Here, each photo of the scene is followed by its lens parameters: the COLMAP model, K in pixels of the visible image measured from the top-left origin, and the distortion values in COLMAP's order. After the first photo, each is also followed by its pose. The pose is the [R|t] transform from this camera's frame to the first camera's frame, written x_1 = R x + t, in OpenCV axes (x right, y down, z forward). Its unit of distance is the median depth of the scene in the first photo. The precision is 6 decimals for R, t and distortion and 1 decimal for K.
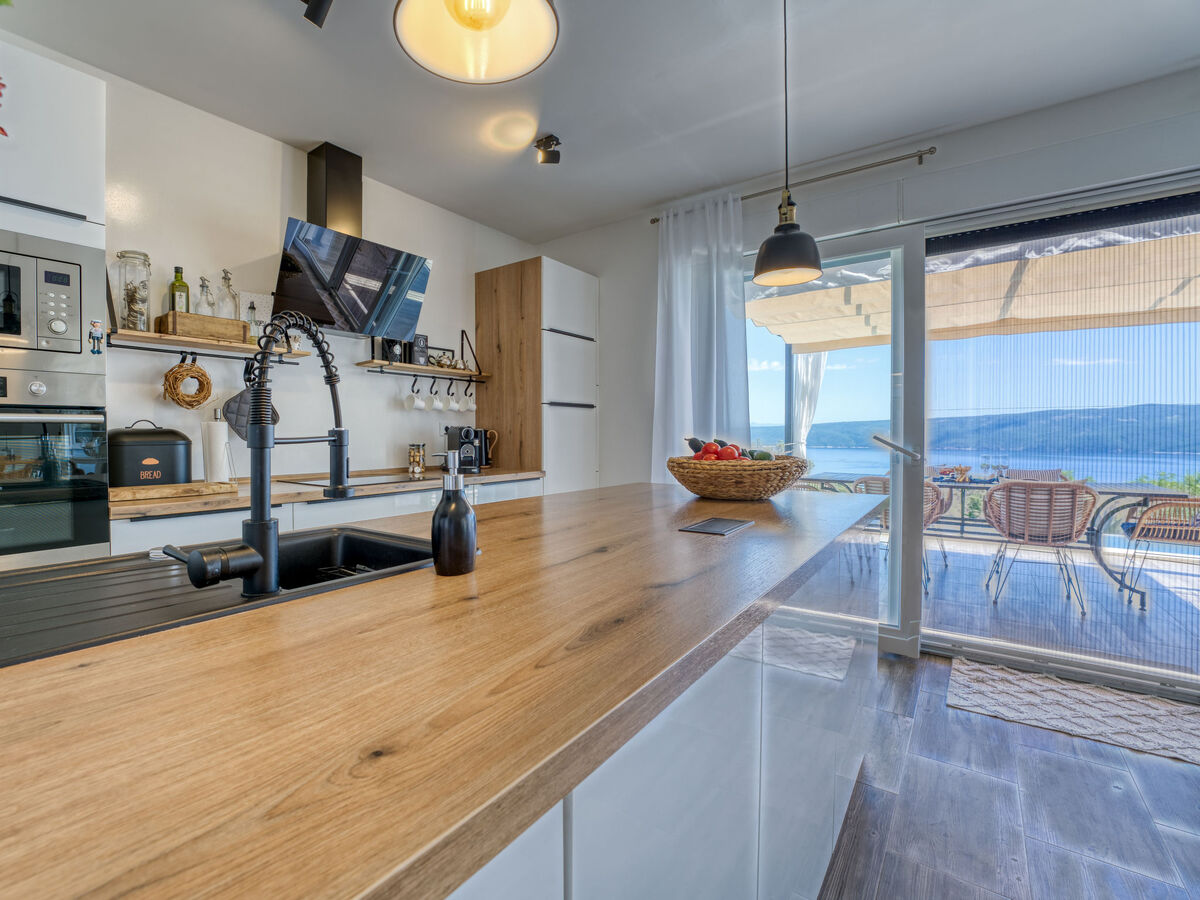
lens RADIAL K [[536.7, 0, 536.2], [0, 536.7, 445.0], [0, 0, 1]] dist [-0.040605, 0.008576]
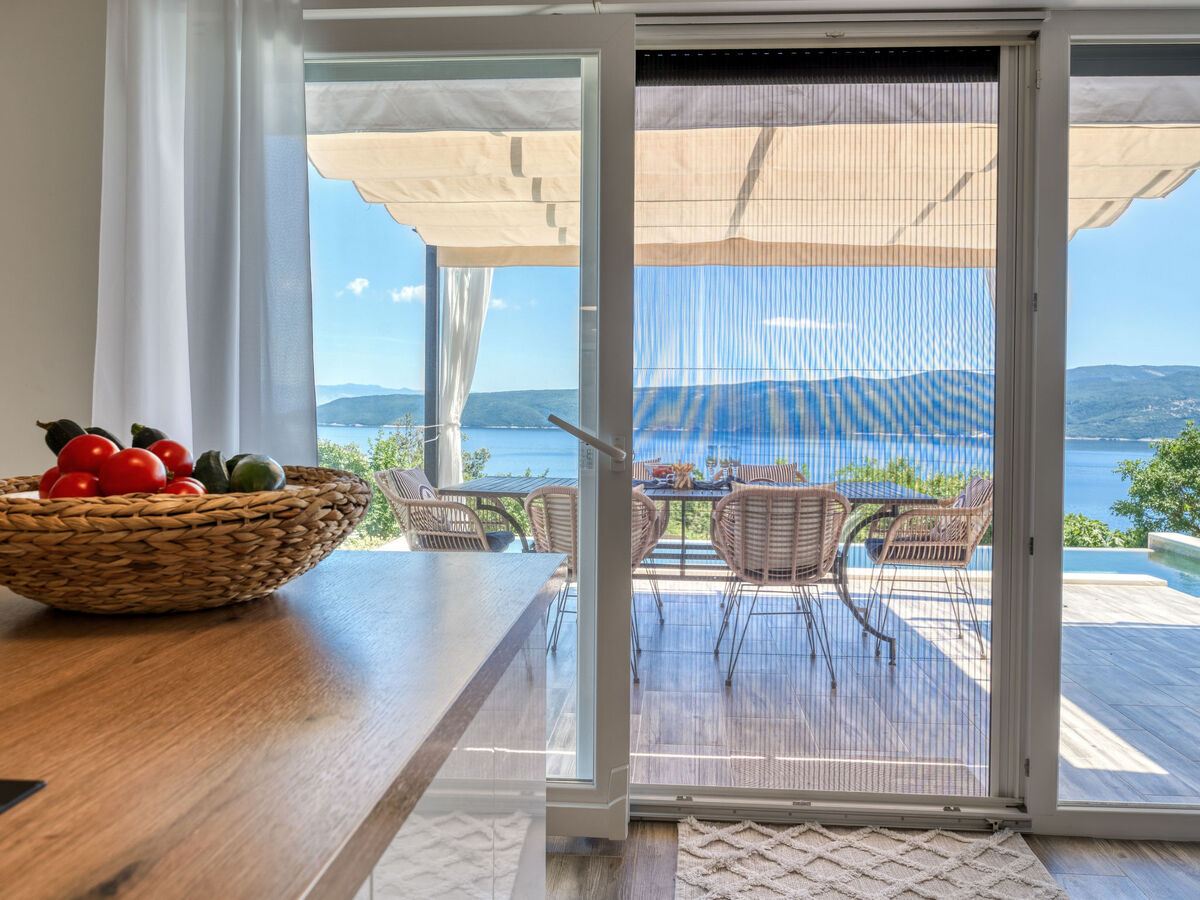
lens RADIAL K [[862.3, 0, 600.0], [0, 862.3, 450.0], [0, 0, 1]] dist [0.001061, 0.000040]
pose [[0.825860, -0.018311, 0.563578, 0.188788], [0.001797, 0.999553, 0.029844, -0.007711], [-0.563873, -0.023634, 0.825523, 0.256943]]
